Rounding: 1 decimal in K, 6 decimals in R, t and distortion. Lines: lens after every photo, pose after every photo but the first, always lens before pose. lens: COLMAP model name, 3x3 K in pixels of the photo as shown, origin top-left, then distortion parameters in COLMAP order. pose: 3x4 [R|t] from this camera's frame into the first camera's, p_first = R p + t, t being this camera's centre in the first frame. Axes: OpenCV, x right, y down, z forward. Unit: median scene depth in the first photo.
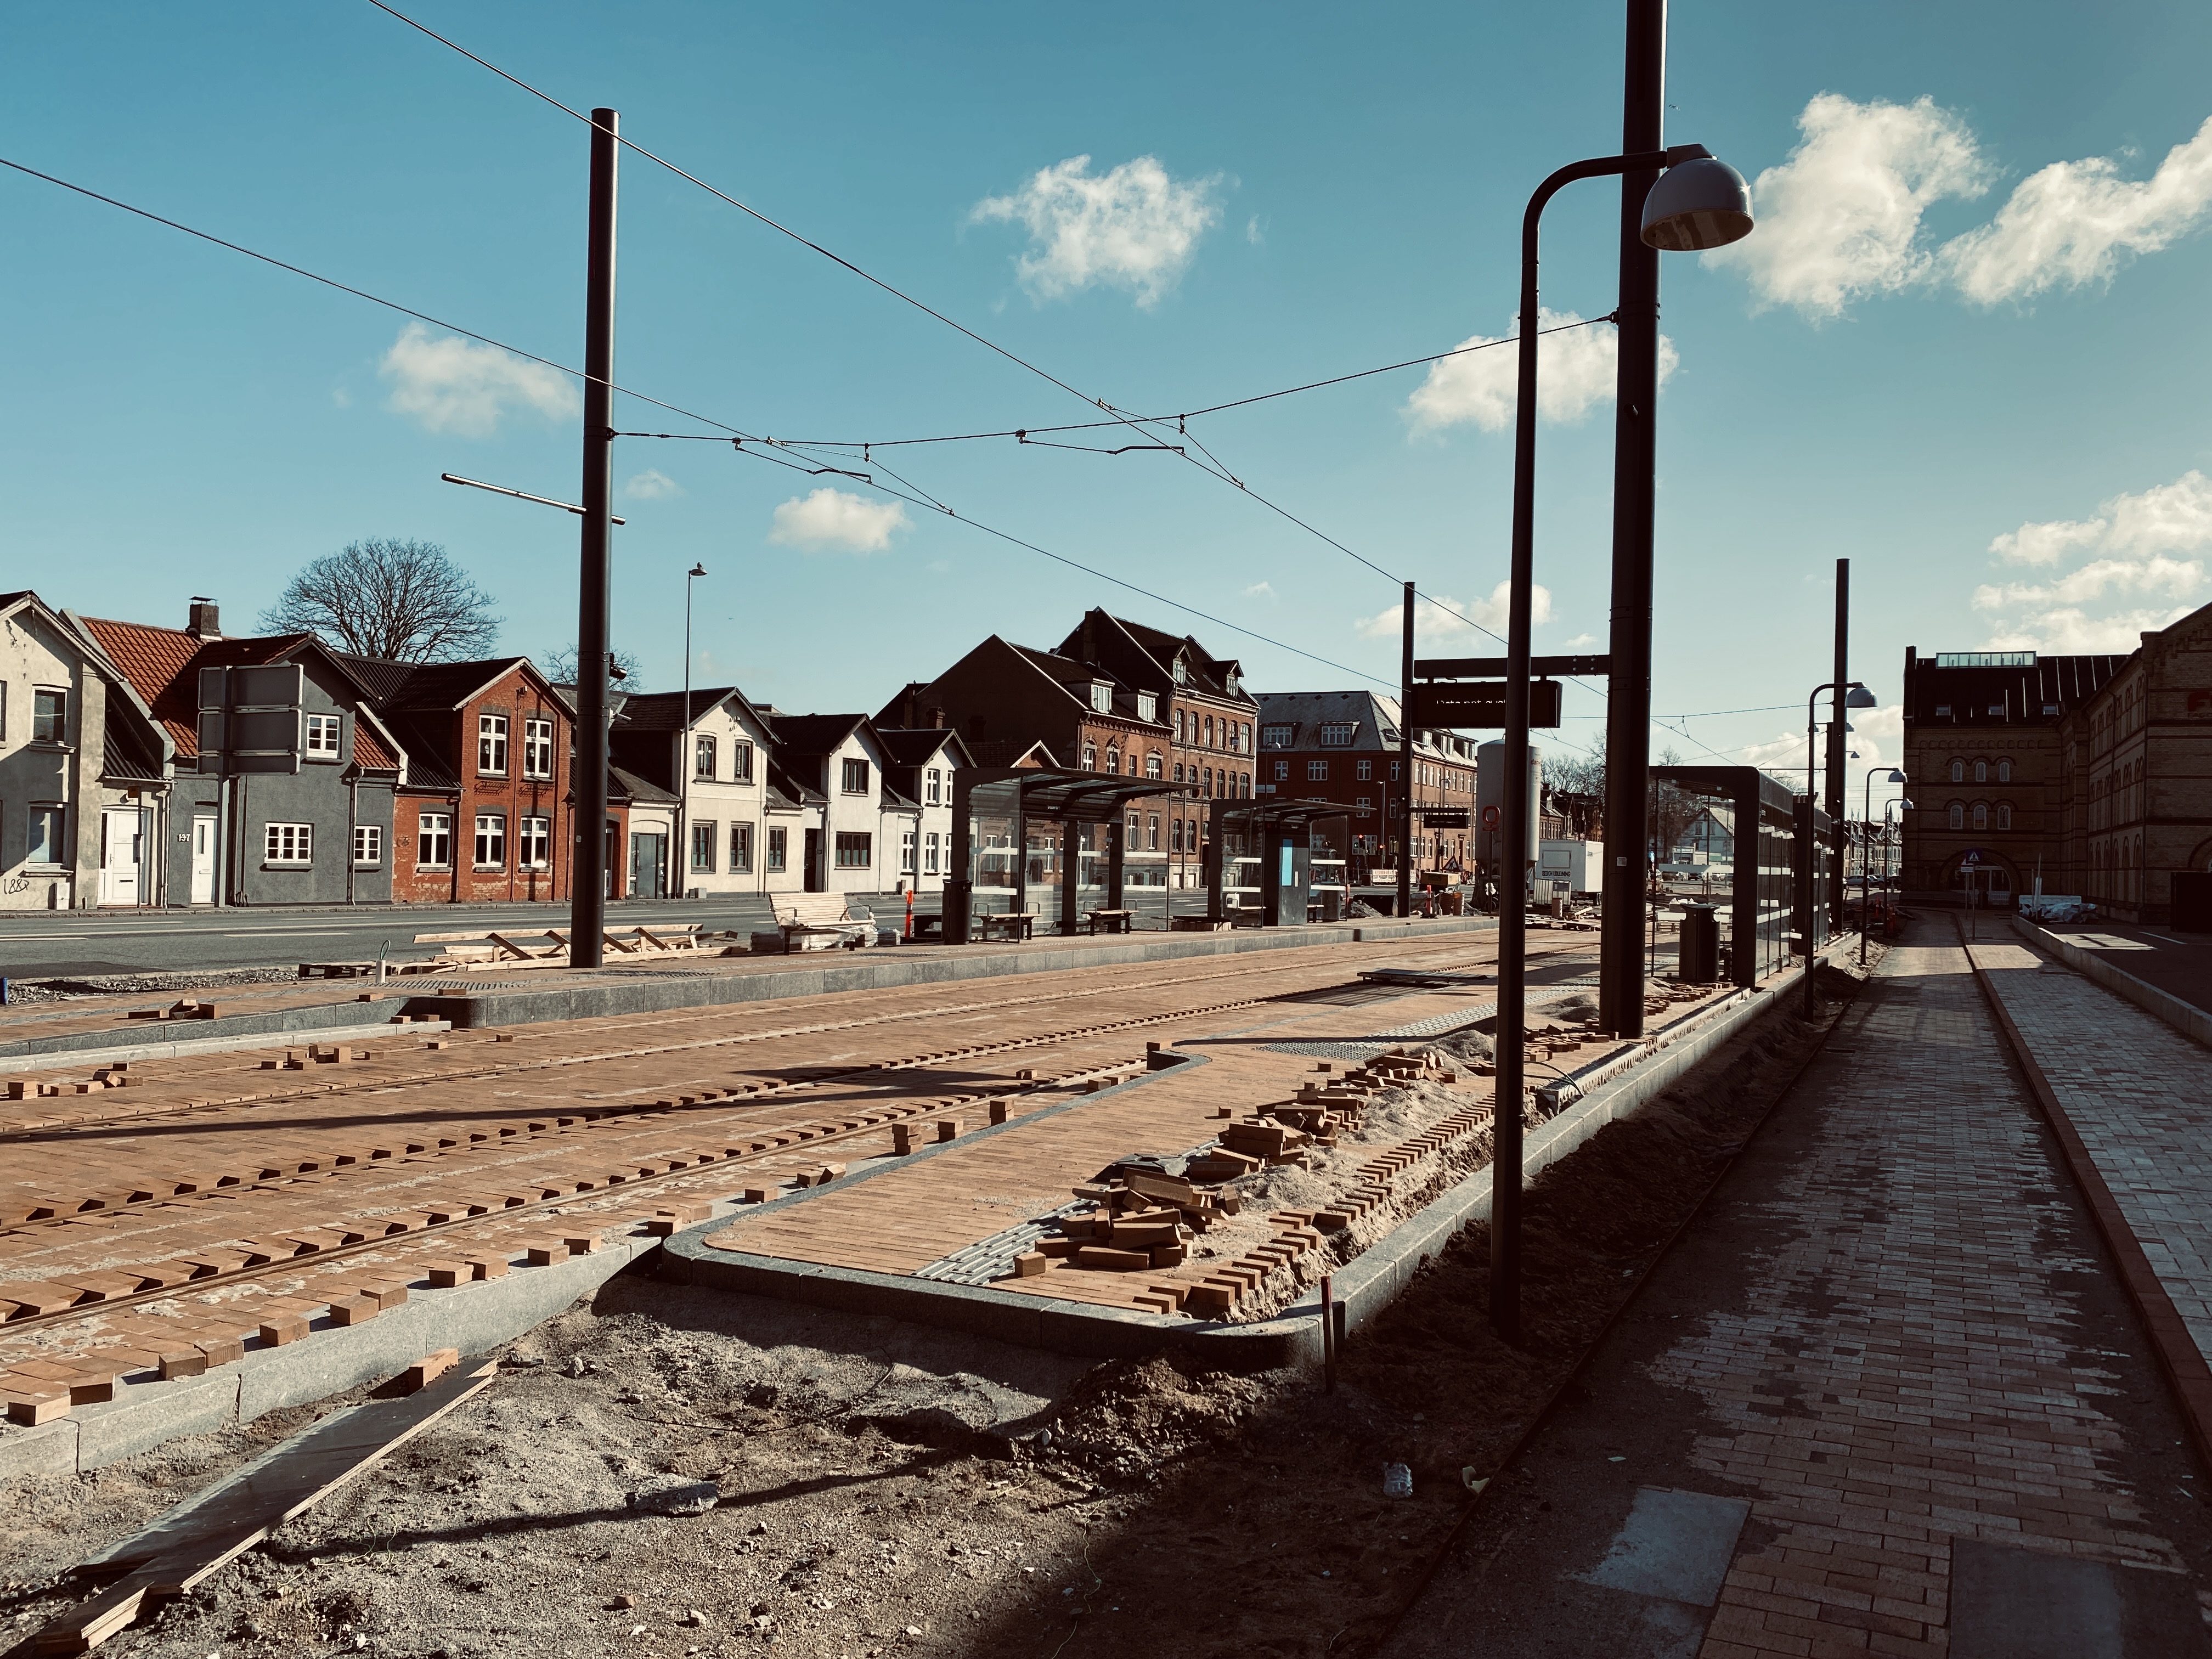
lens RADIAL K [[1675.3, 0, 1106.0], [0, 1675.3, 829.5], [0, 0, 1]] dist [0.008278, -0.001517]
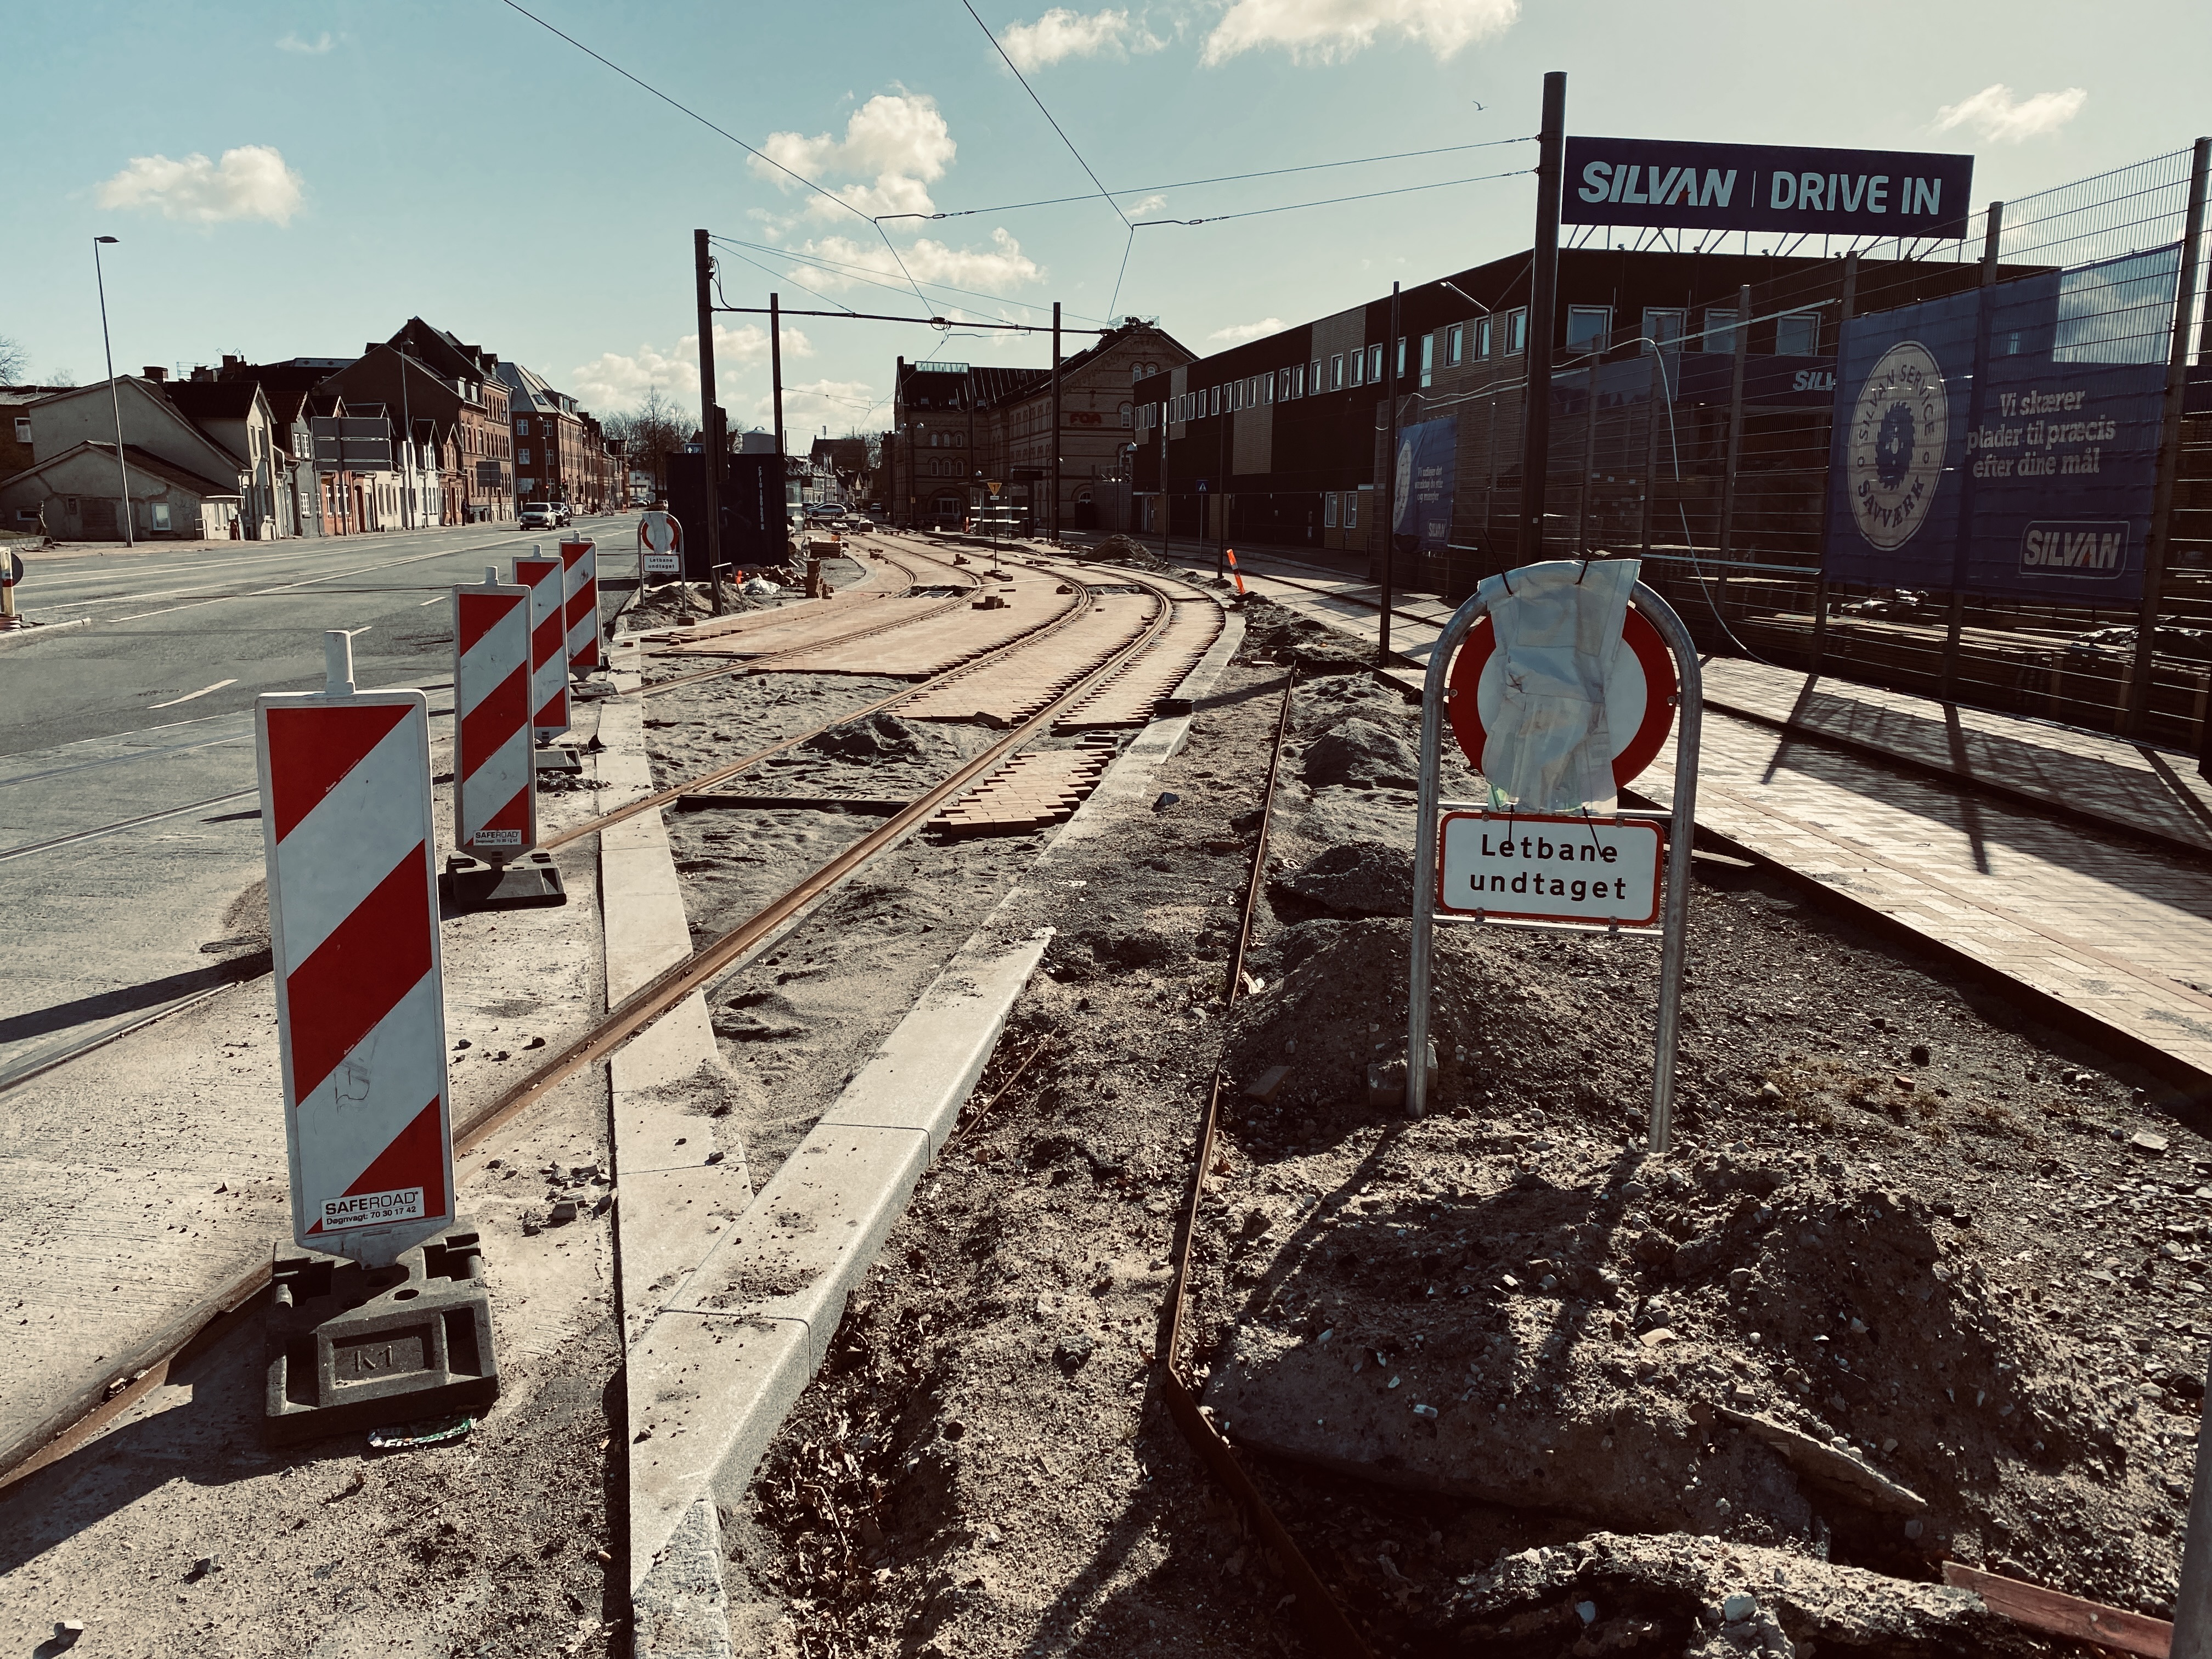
lens RADIAL K [[1675.3, 0, 1106.0], [0, 1675.3, 829.5], [0, 0, 1]] dist [0.008278, -0.001517]
pose [[0.795421, -0.129293, 0.592105, -0.635415], [-0.003385, 0.976016, 0.217672, -0.033161], [-0.606047, -0.175146, 0.775906, -0.740861]]
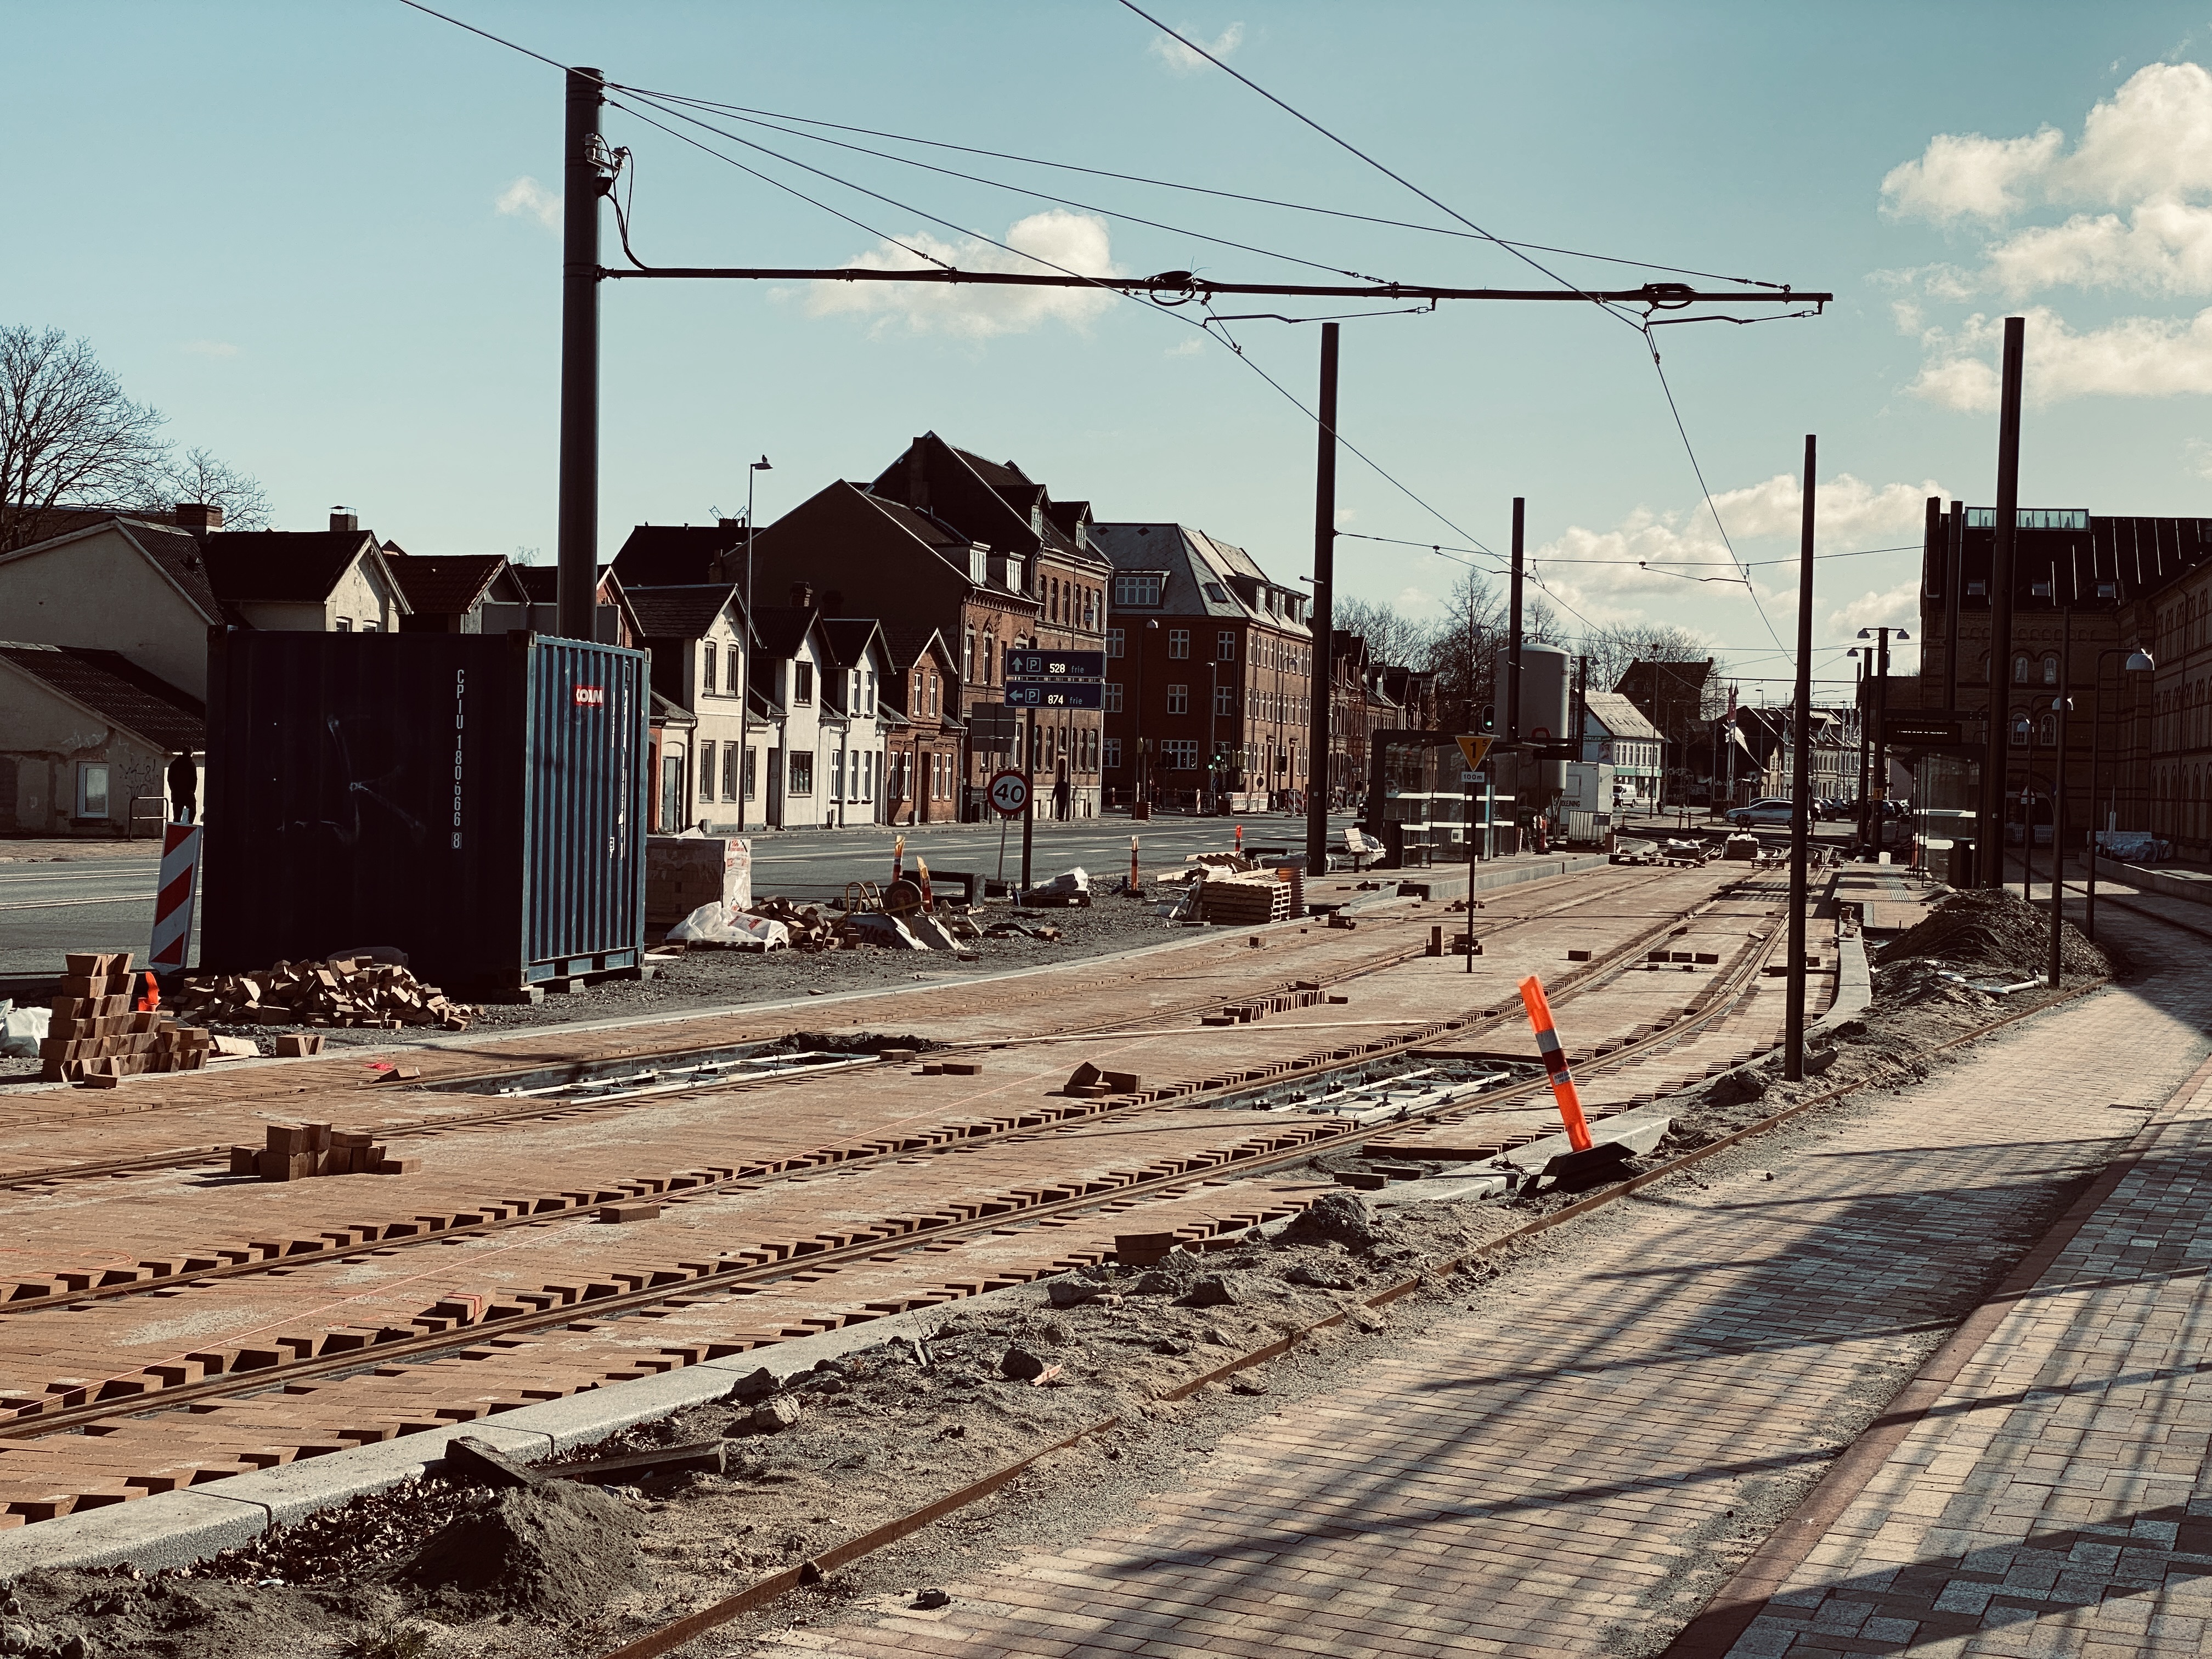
lens RADIAL K [[3314.0, 0, 1106.0], [0, 3314.0, 829.5], [0, 0, 1]] dist [-0.107310, 0.991364]
pose [[0.972366, 0.001776, 0.233454, -0.391977], [-0.011006, 0.999208, 0.038238, -0.024203], [-0.233201, -0.039751, 0.971616, -0.614163]]
